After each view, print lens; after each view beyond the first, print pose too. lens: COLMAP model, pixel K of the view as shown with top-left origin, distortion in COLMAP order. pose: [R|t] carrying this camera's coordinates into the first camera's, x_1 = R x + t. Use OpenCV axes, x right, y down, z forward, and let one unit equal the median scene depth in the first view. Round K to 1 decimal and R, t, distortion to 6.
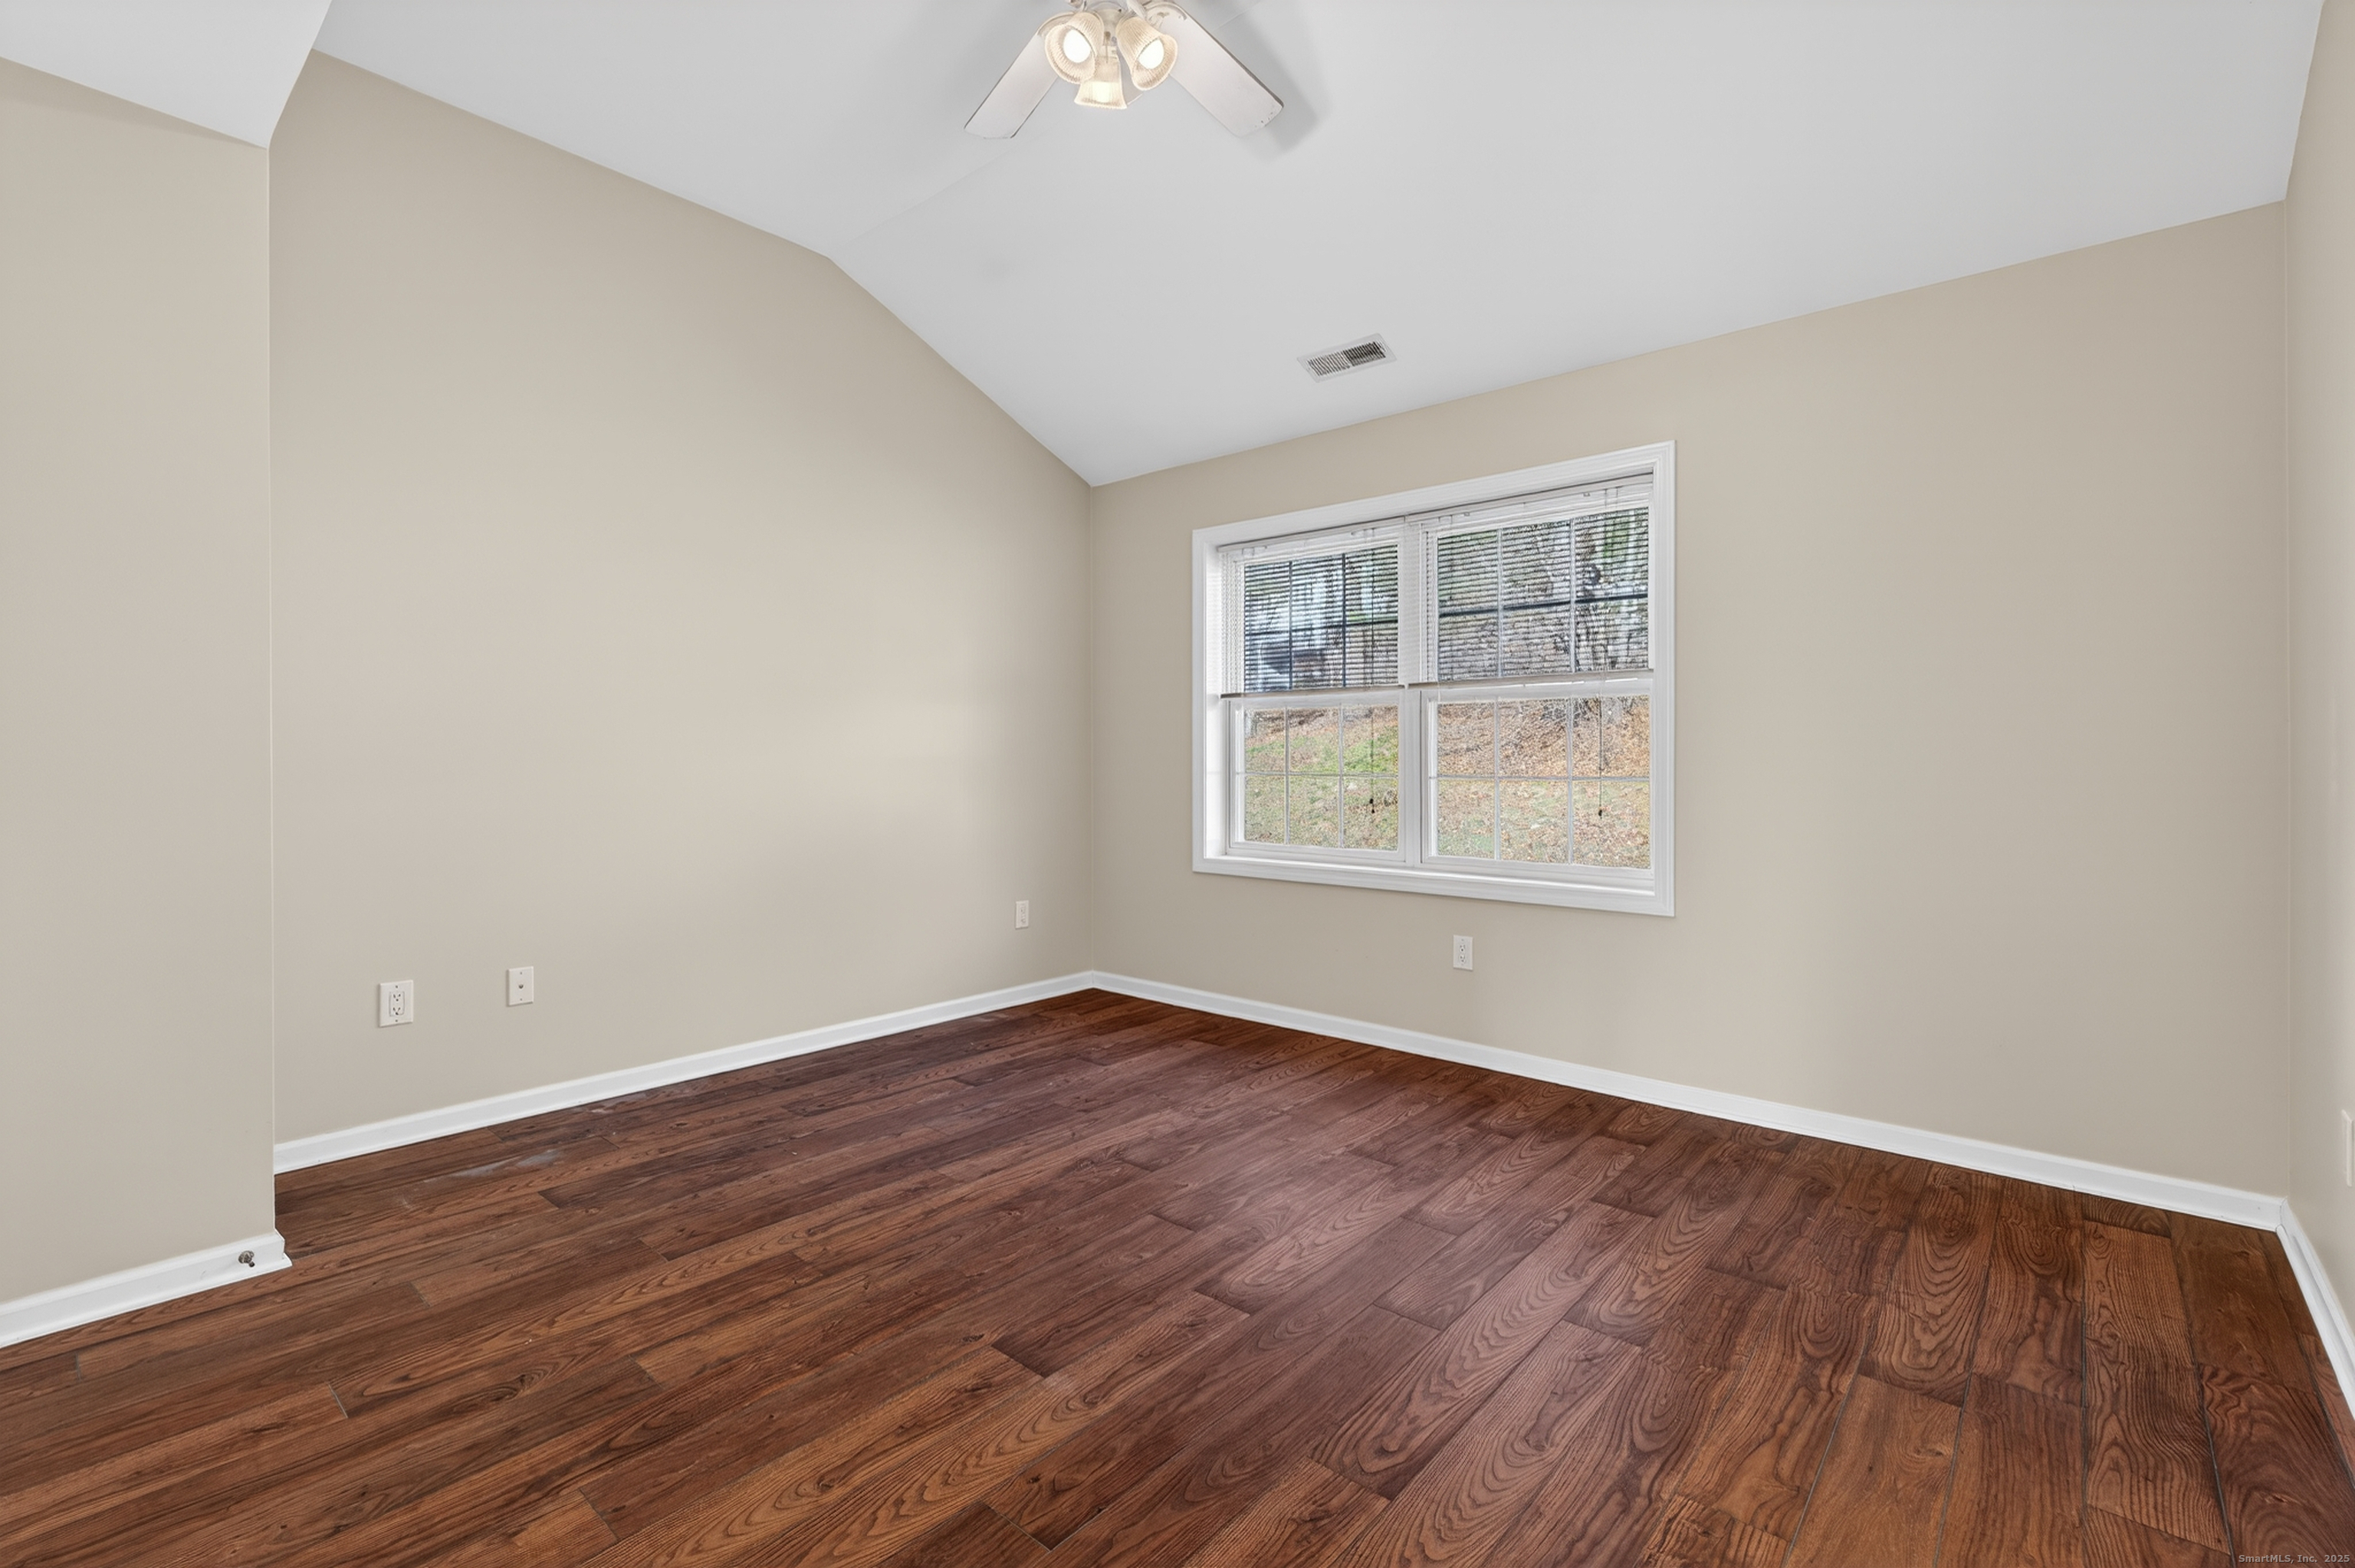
lens RADIAL K [[1038.3, 0, 1169.2], [0, 1038.3, 763.4], [0, 0, 1]] dist [0.003483, -0.002501]
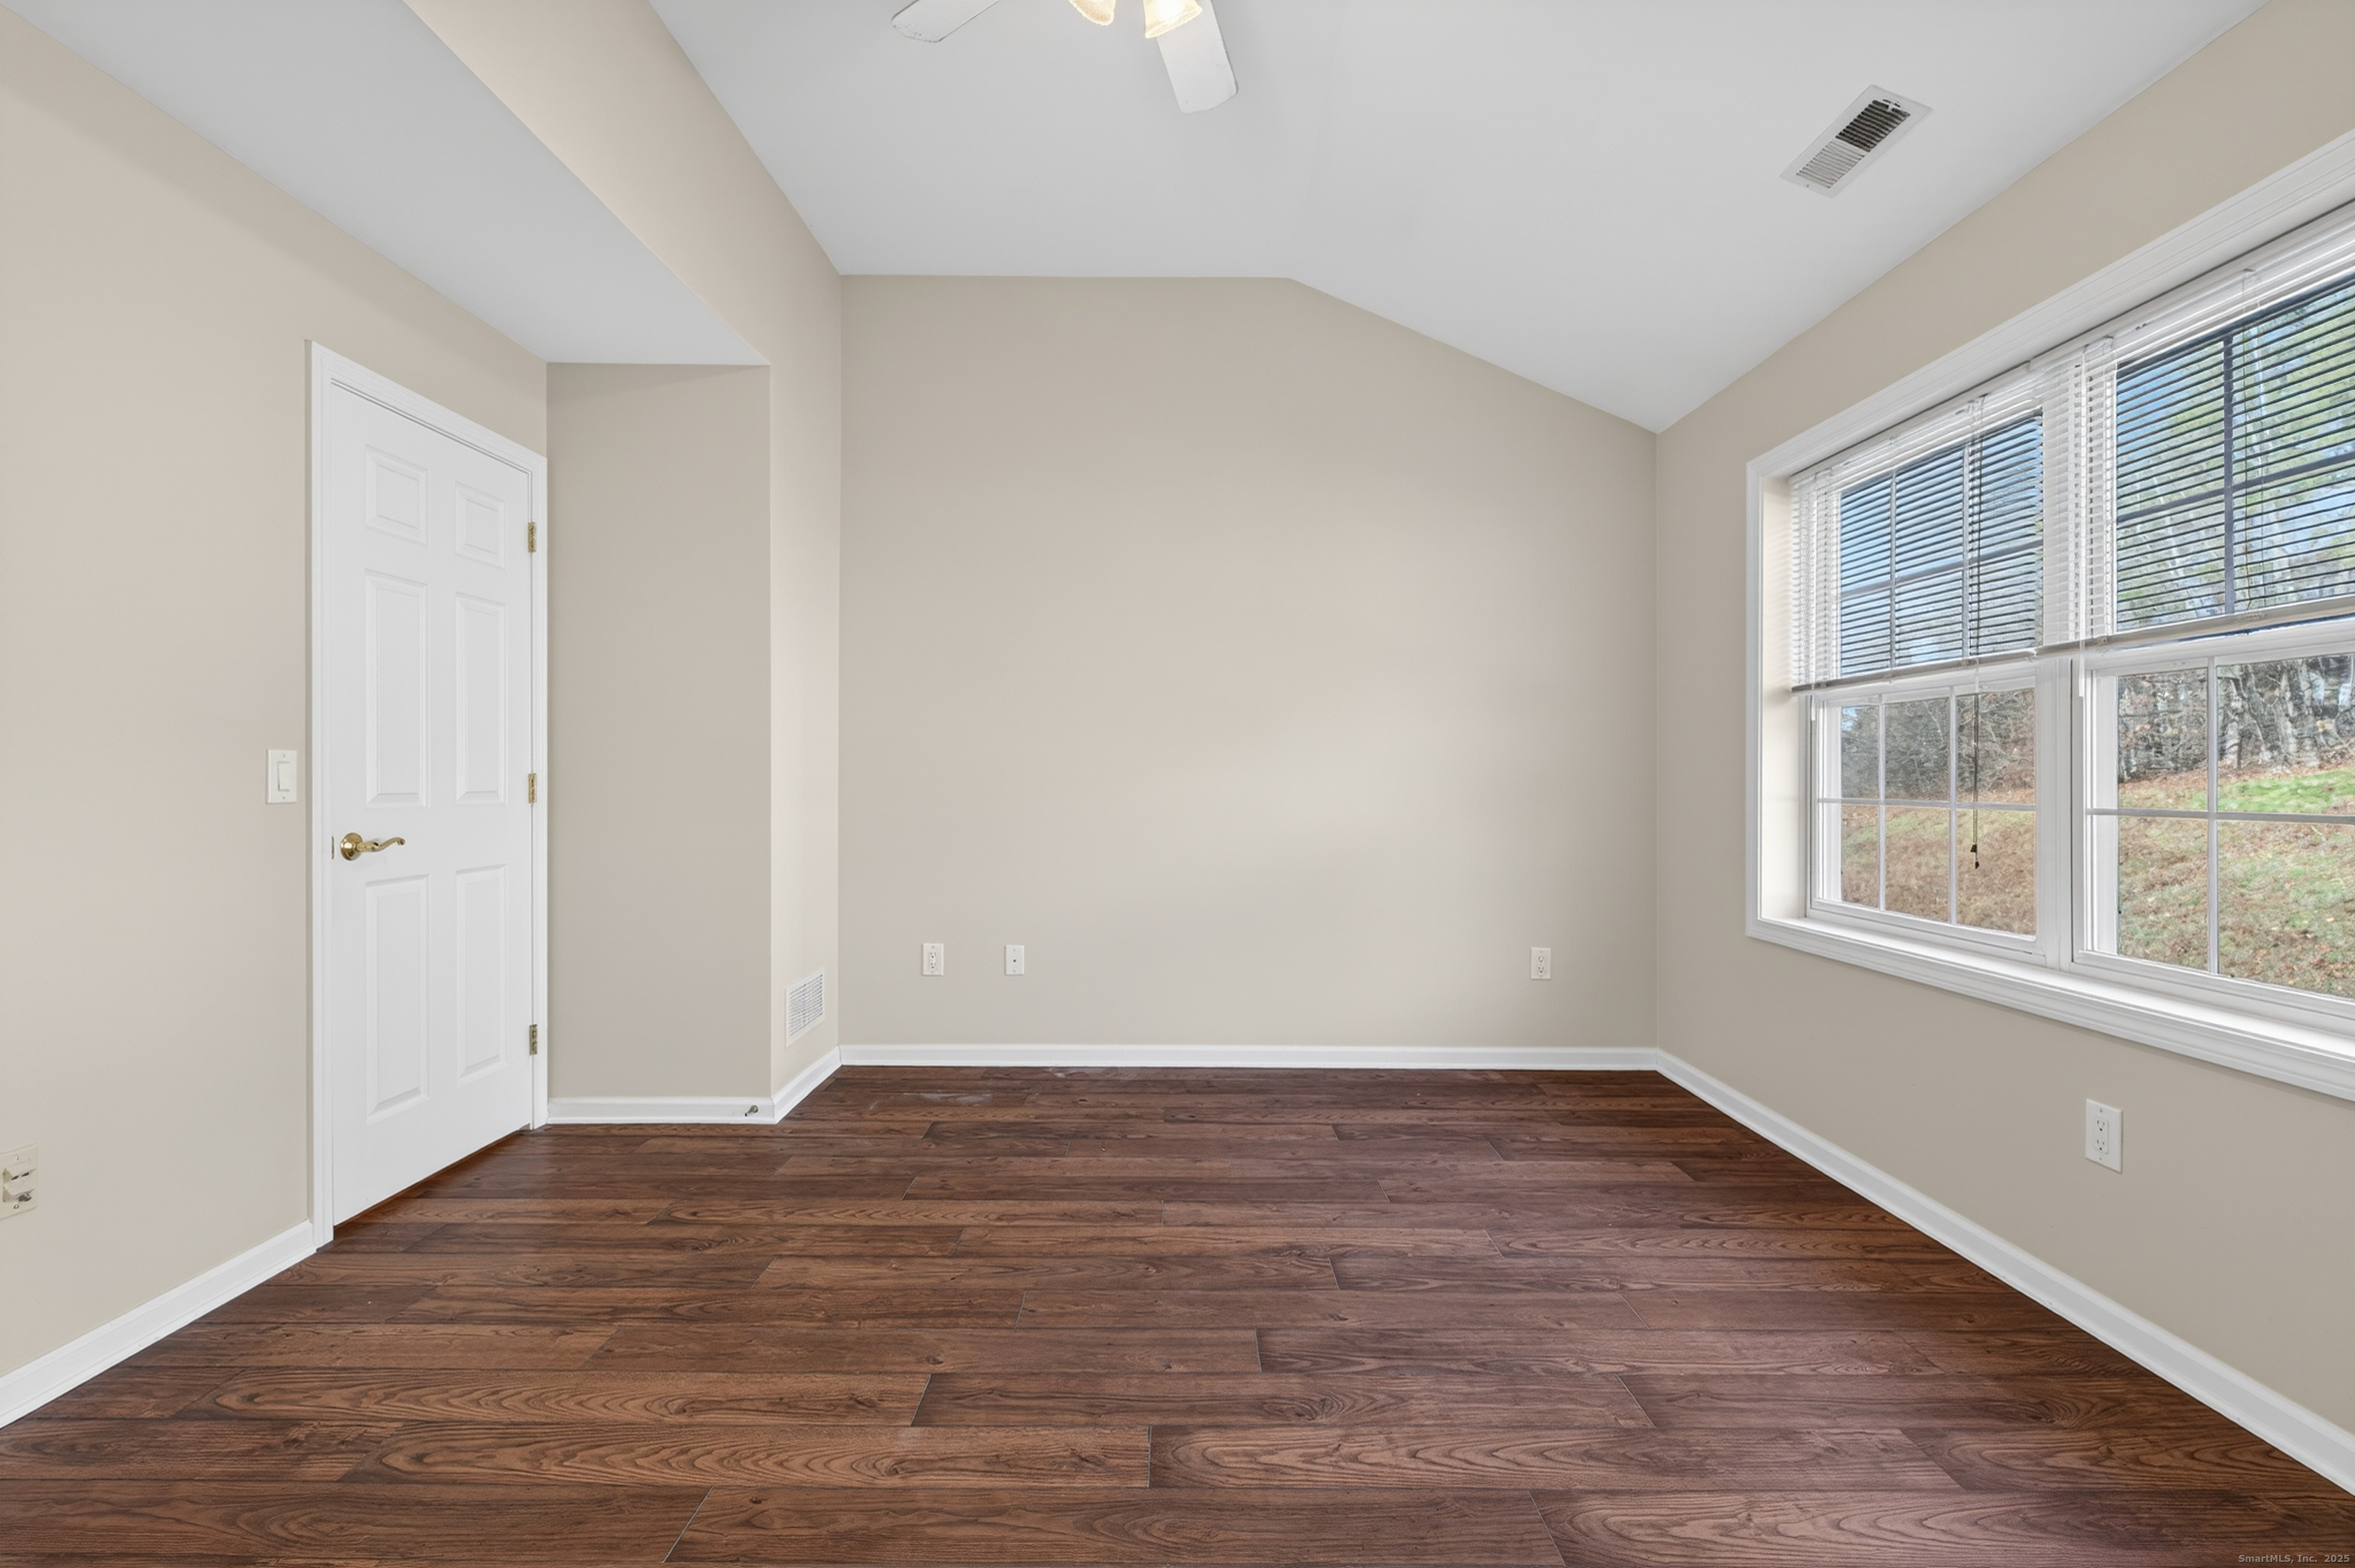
lens RADIAL K [[1038.3, 0, 1174.6], [0, 1038.3, 783.6], [0, 0, 1]] dist [0.003483, -0.002501]
pose [[0.657823, 0.003831, -0.753163, 0.530410], [-0.005178, 0.999986, 0.000564, 0.000369], [0.753155, 0.003529, 0.657834, 0.388576]]
